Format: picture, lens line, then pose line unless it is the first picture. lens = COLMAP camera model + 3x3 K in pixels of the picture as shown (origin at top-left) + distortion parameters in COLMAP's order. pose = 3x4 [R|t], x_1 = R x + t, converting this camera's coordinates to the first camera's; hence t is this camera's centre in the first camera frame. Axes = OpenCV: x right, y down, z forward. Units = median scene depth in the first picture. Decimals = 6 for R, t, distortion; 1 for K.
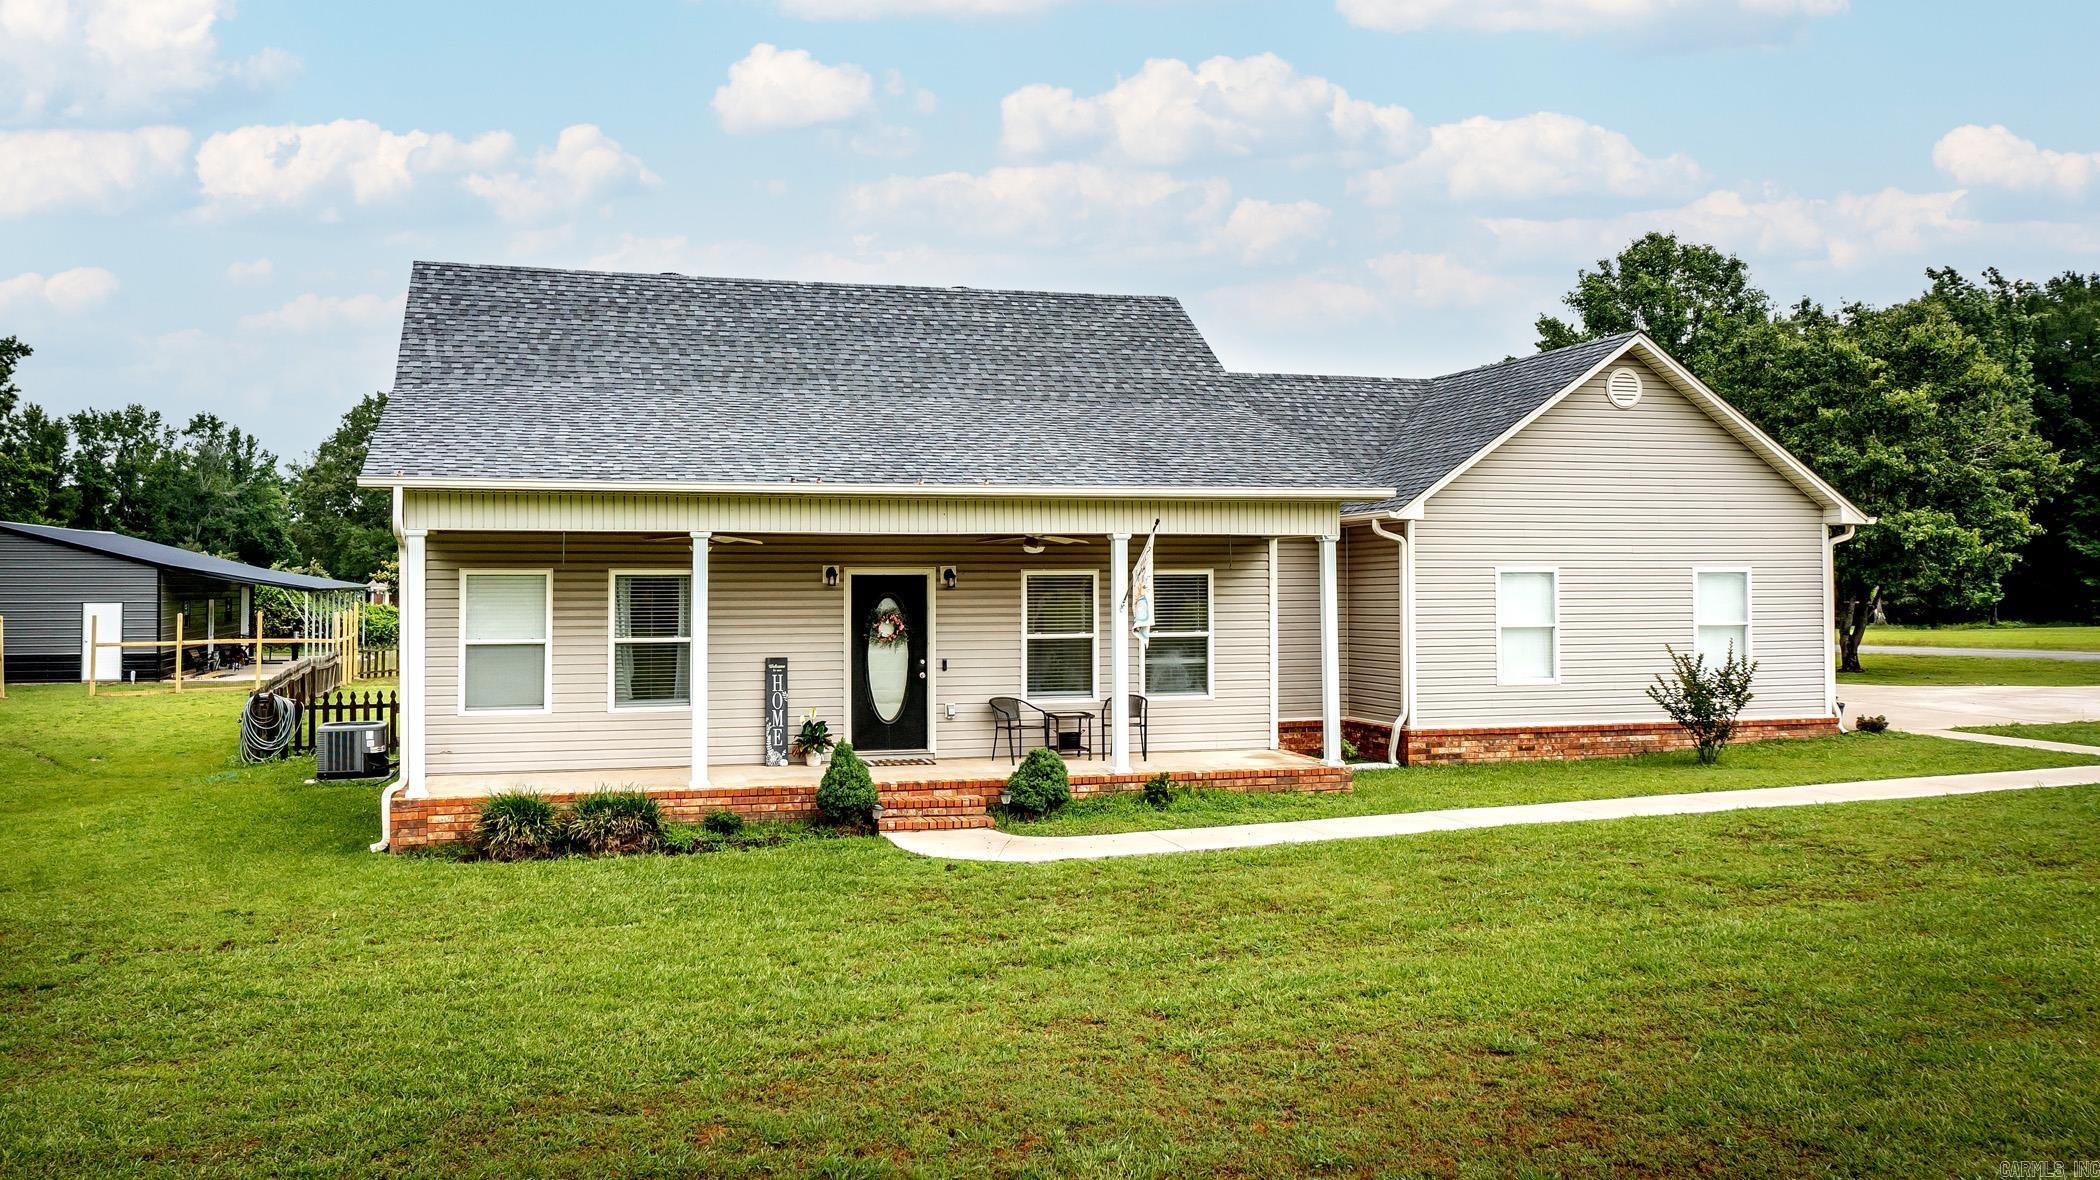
lens RADIAL K [[1689.8, 0, 1060.2], [0, 1689.8, 581.0], [0, 0, 1]] dist [0.010903, 0.019881]
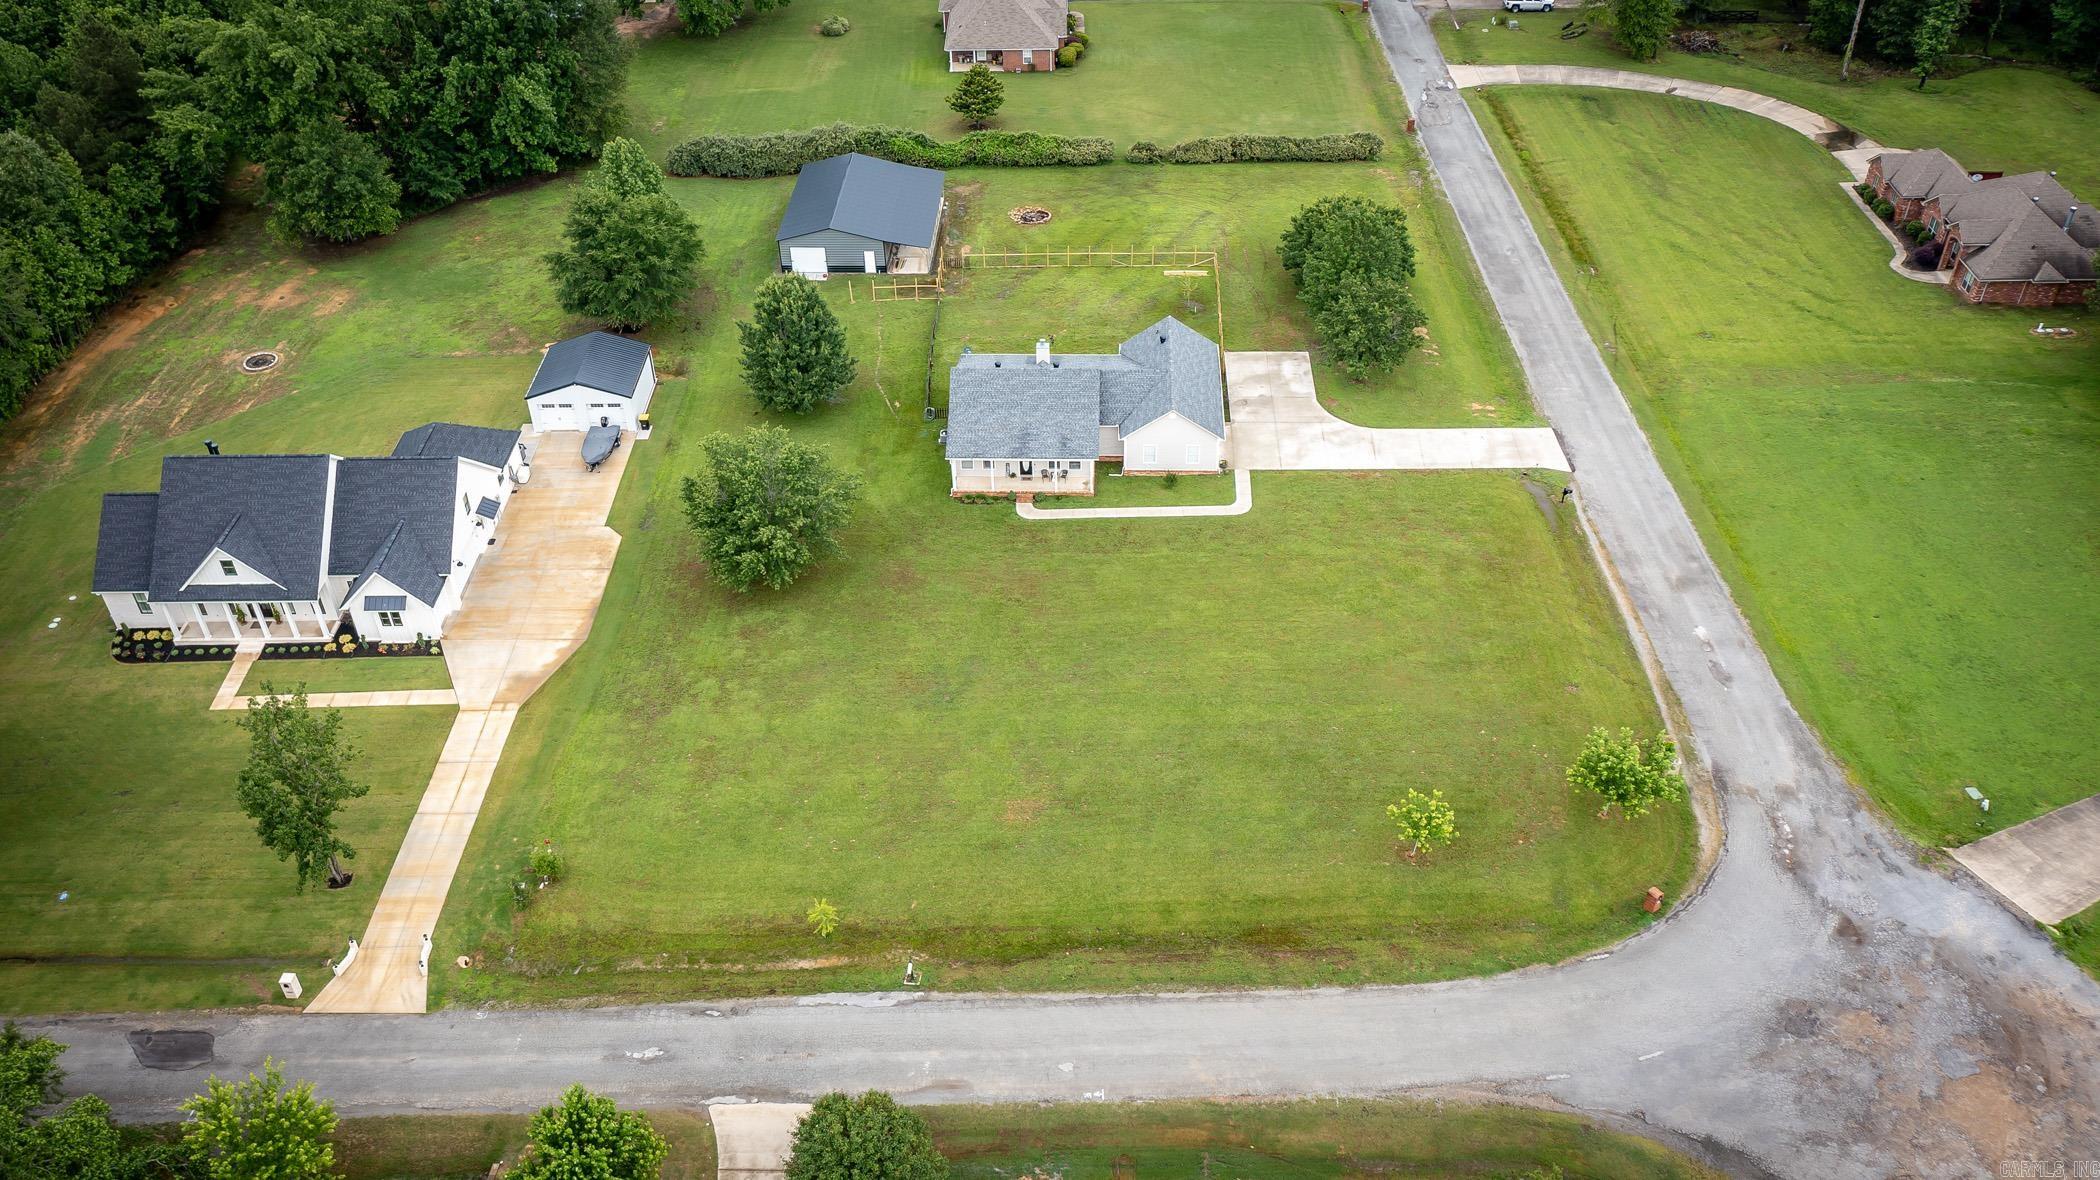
lens RADIAL K [[1706.2, 0, 1058.2], [0, 1706.2, 562.6], [0, 0, 1]] dist [0.007335, 0.013237]
pose [[0.946405, 0.180606, -0.267767, 1.671920], [0.017611, 0.798956, 0.601132, -3.266705], [0.322502, -0.573630, 0.752955, -3.704520]]
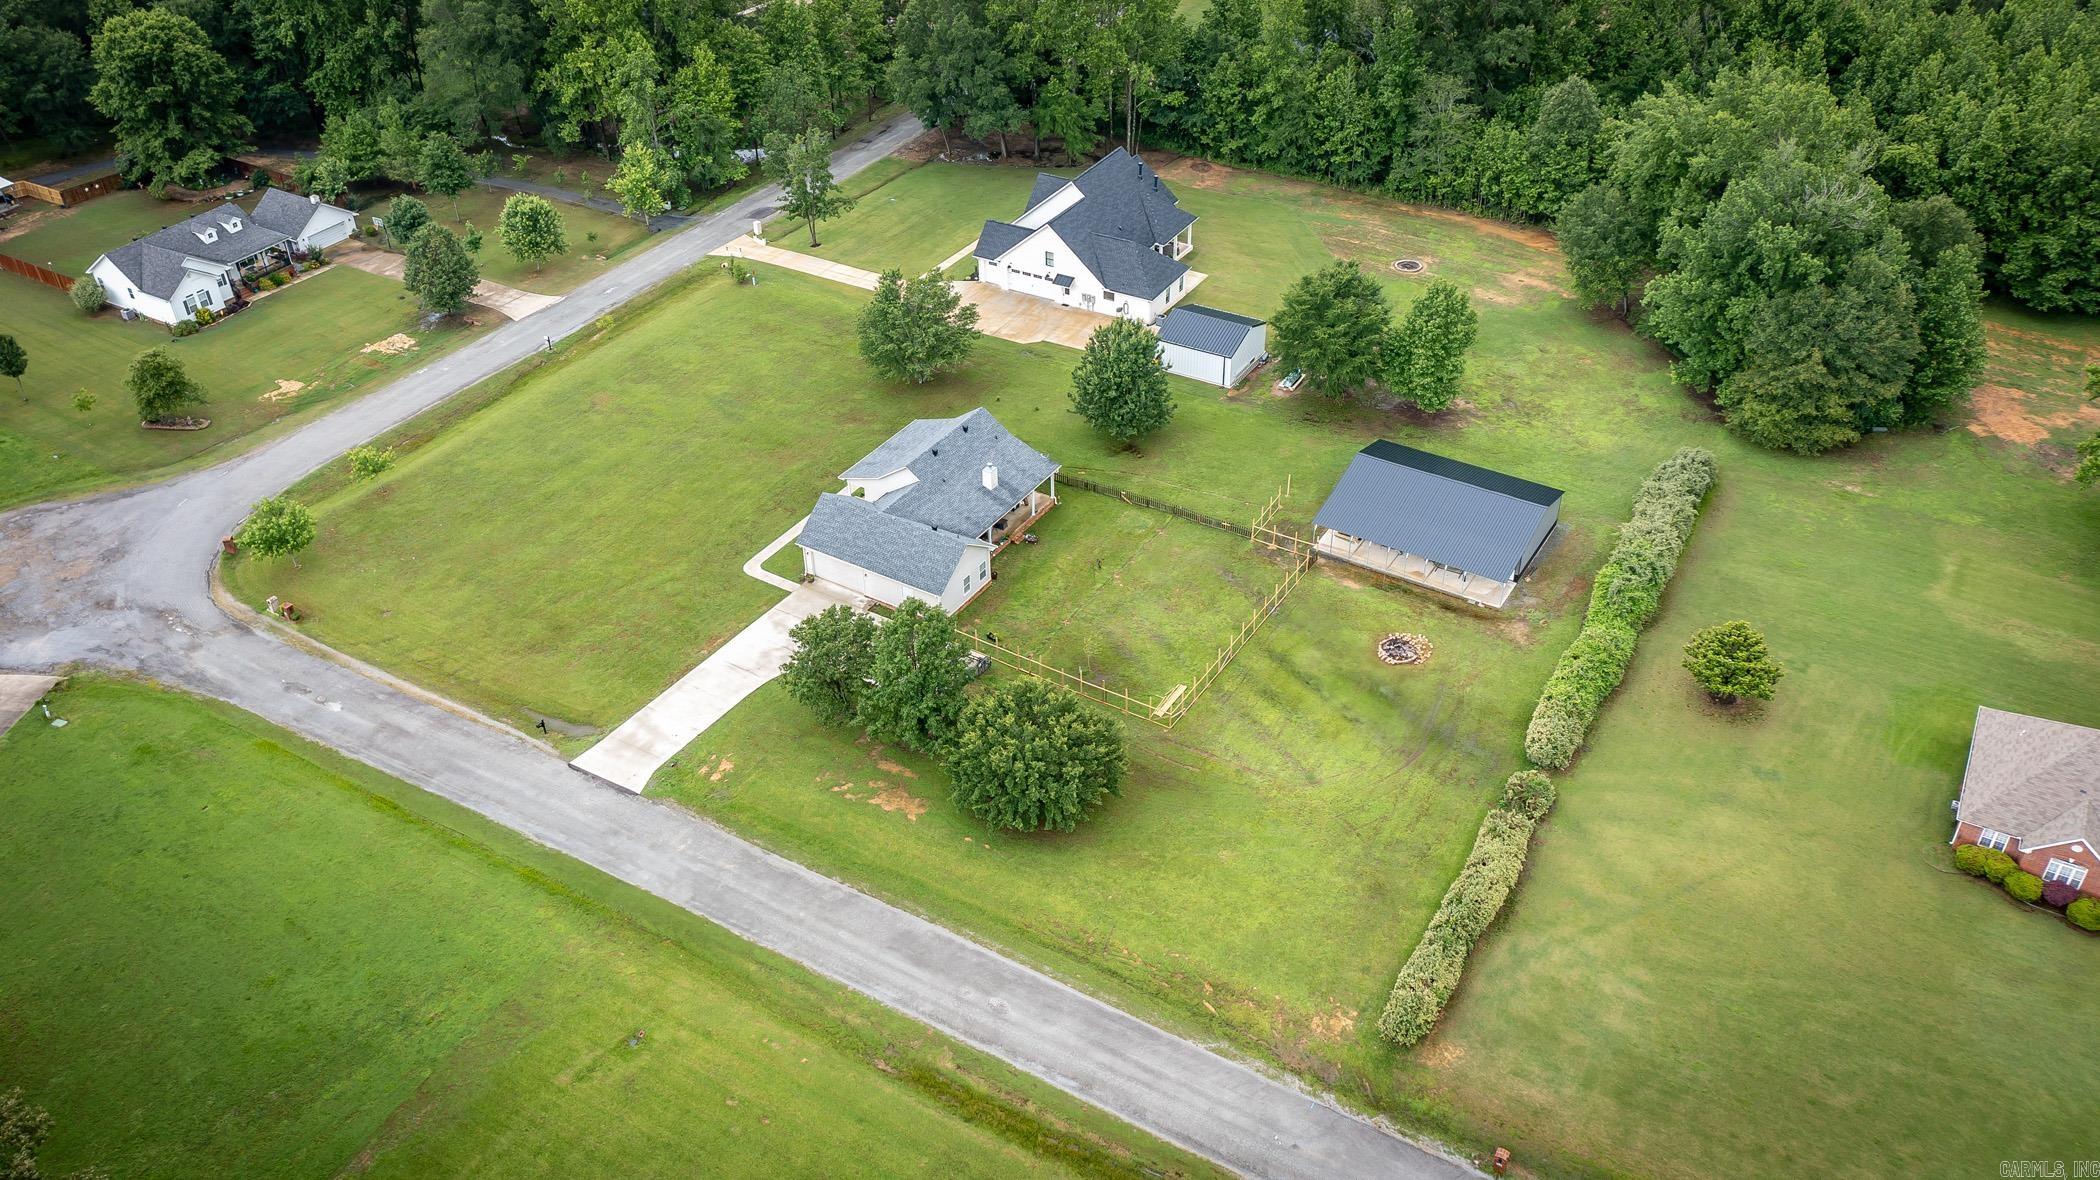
lens RADIAL K [[1673.8, 0, 1050.0], [0, 1673.8, 590.0], [0, 0, 1]] dist [0.013195, 0.006817]
pose [[-0.753789, 0.392958, -0.526675, 3.193665], [0.009567, 0.807971, 0.589144, -3.558916], [0.657047, 0.439051, -0.612799, 5.702431]]
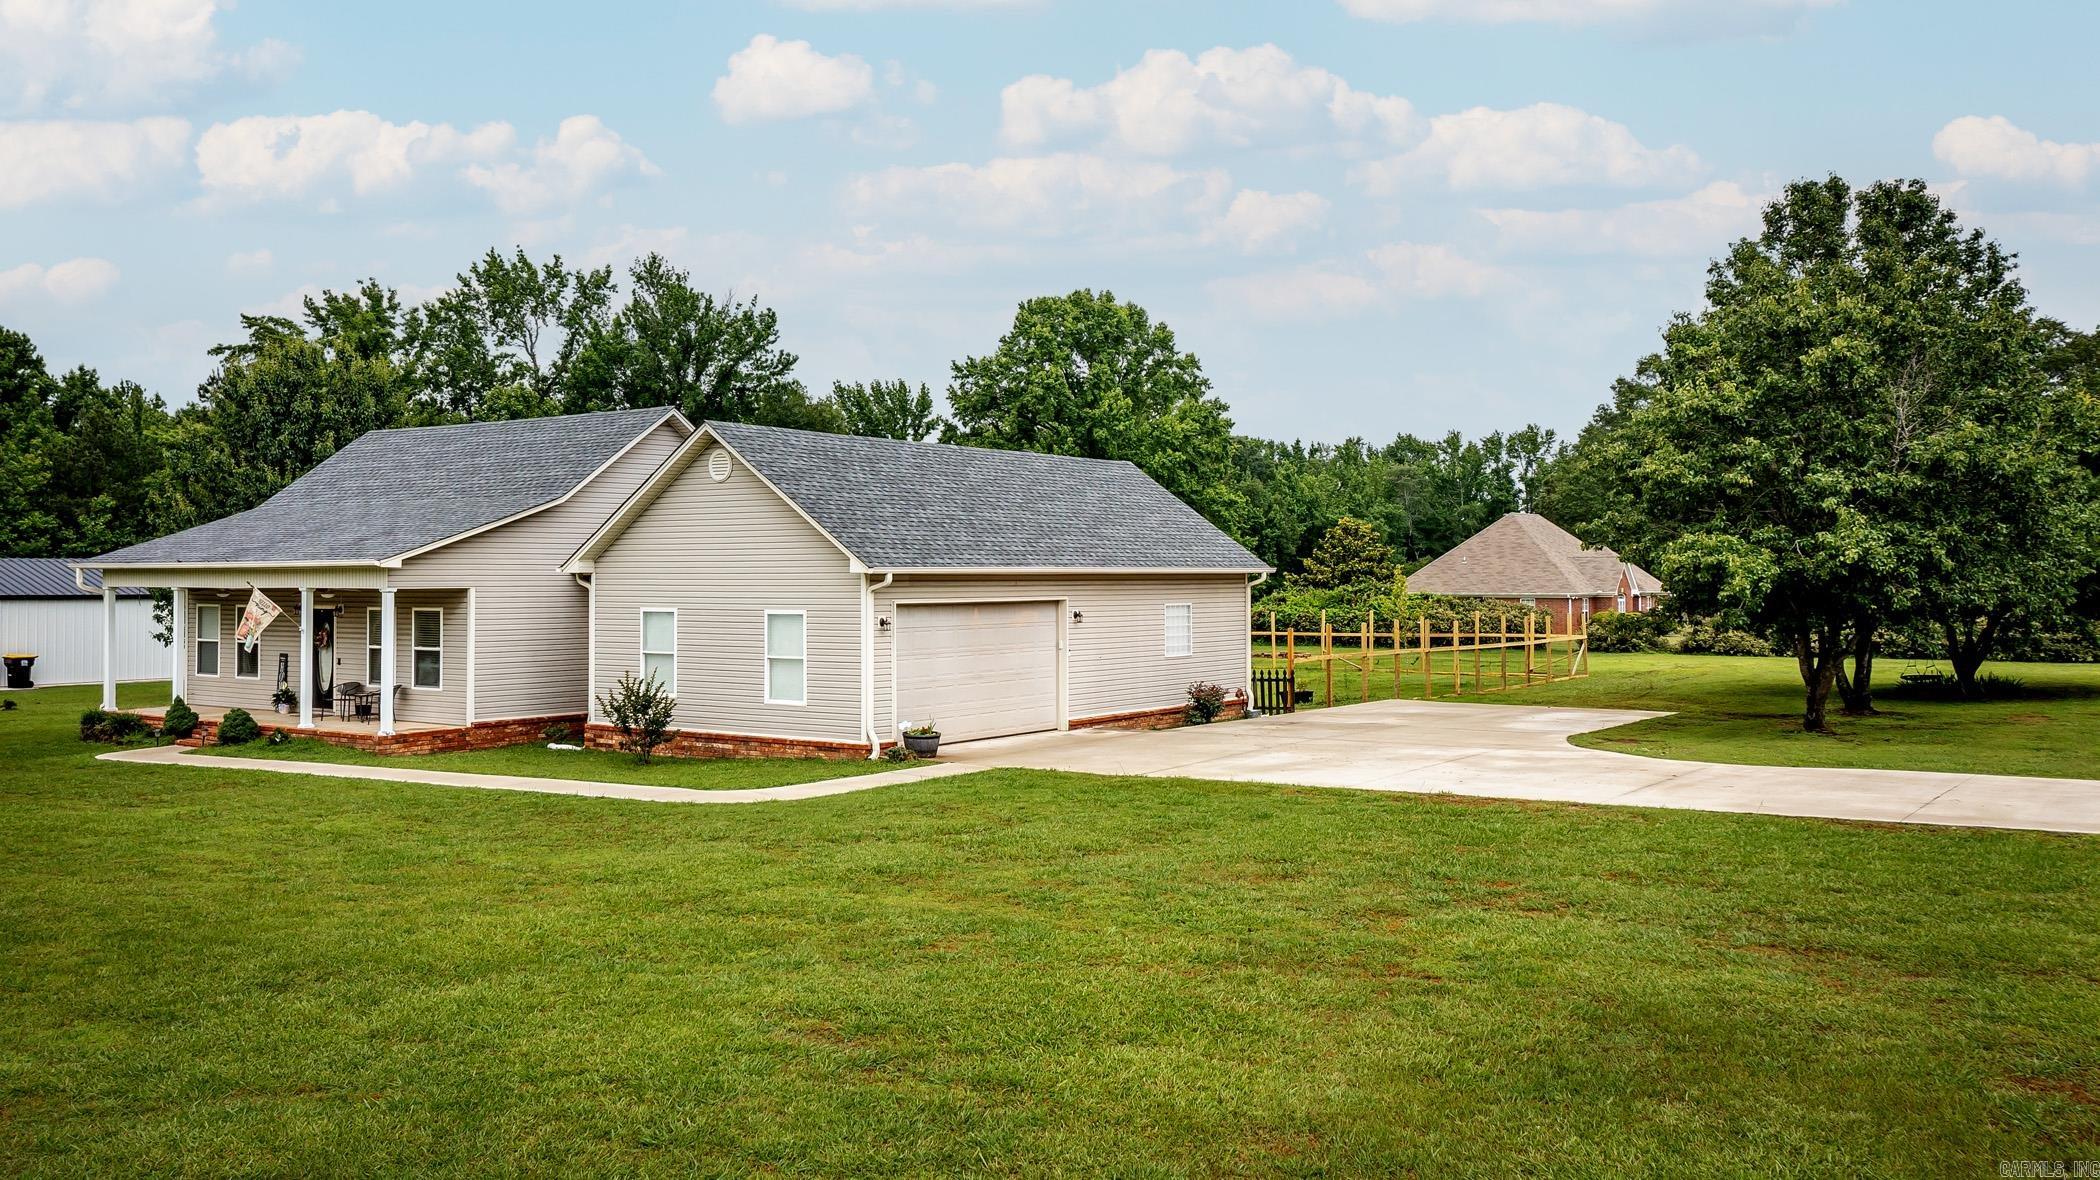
lens RADIAL K [[1720.7, 0, 1050.0], [0, 1720.7, 590.0], [0, 0, 1]] dist [0.007360, 0.013859]
pose [[0.620437, 0.008265, -0.784213, 1.684179], [-0.000503, 0.999948, 0.010141, -0.039707], [0.784256, -0.005898, 0.620409, 0.457146]]
